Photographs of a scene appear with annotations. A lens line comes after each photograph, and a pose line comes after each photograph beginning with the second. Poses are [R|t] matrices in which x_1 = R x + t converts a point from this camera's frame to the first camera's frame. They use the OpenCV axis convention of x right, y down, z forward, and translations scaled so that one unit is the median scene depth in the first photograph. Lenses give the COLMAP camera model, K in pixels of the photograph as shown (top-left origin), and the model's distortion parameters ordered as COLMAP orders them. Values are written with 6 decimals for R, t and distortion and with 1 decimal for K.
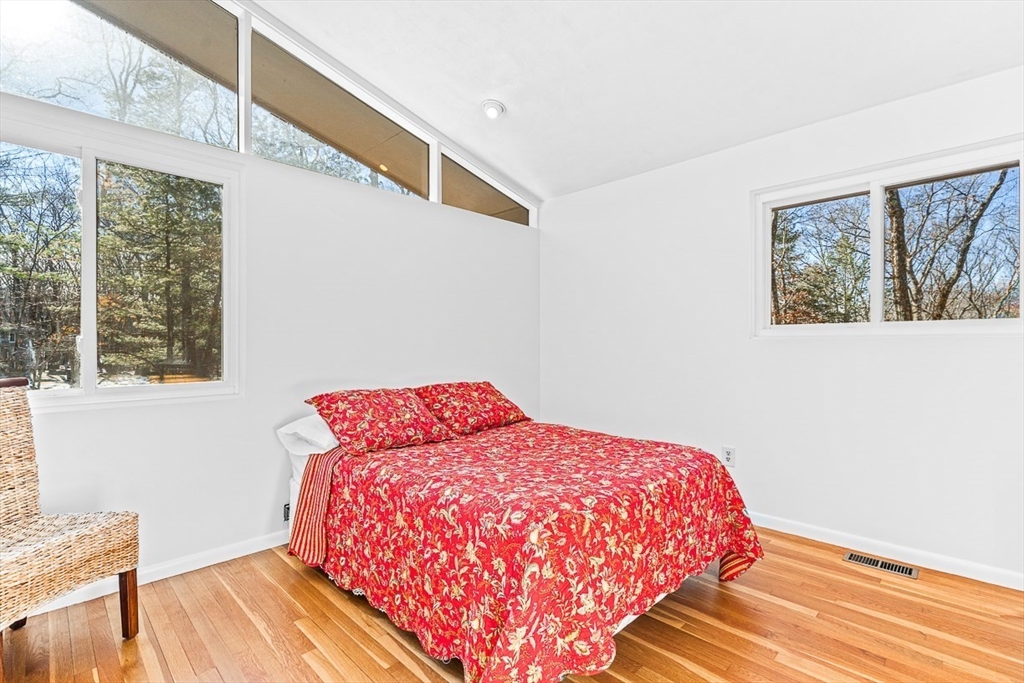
lens RADIAL K [[470.9, 0, 509.5], [0, 470.9, 343.3], [0, 0, 1]] dist [0.005855, 0.000375]
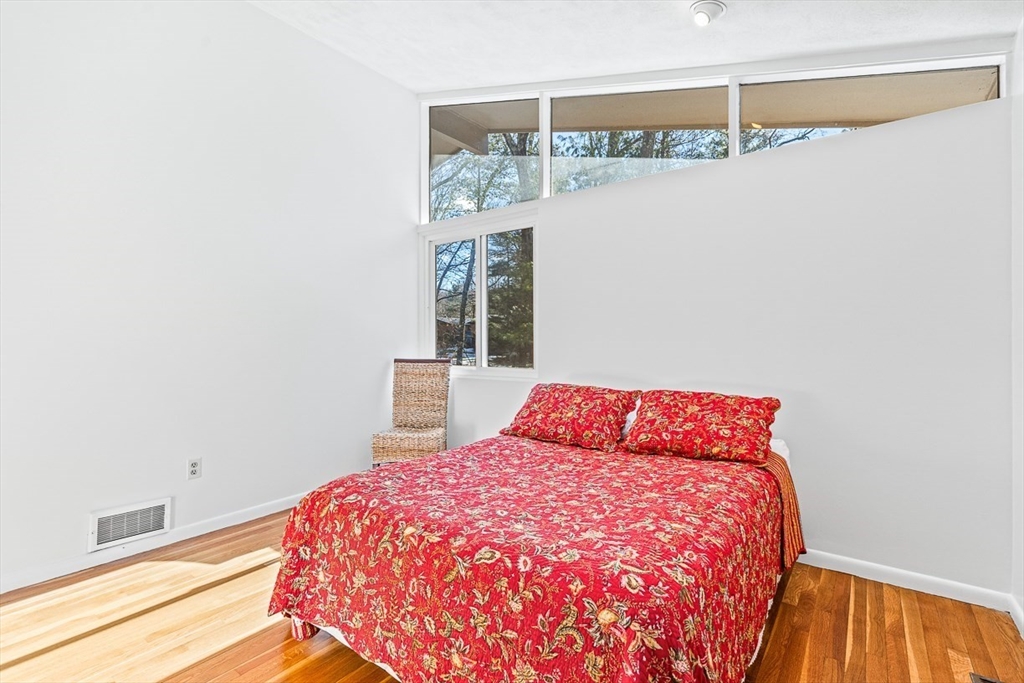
lens RADIAL K [[470.9, 0, 509.5], [0, 470.9, 343.3], [0, 0, 1]] dist [0.005855, 0.000375]
pose [[0.147104, 0.004139, -0.989112, 0.993486], [0.005946, 0.999969, 0.005068, -0.002343], [0.989103, -0.006627, 0.147075, 0.964768]]
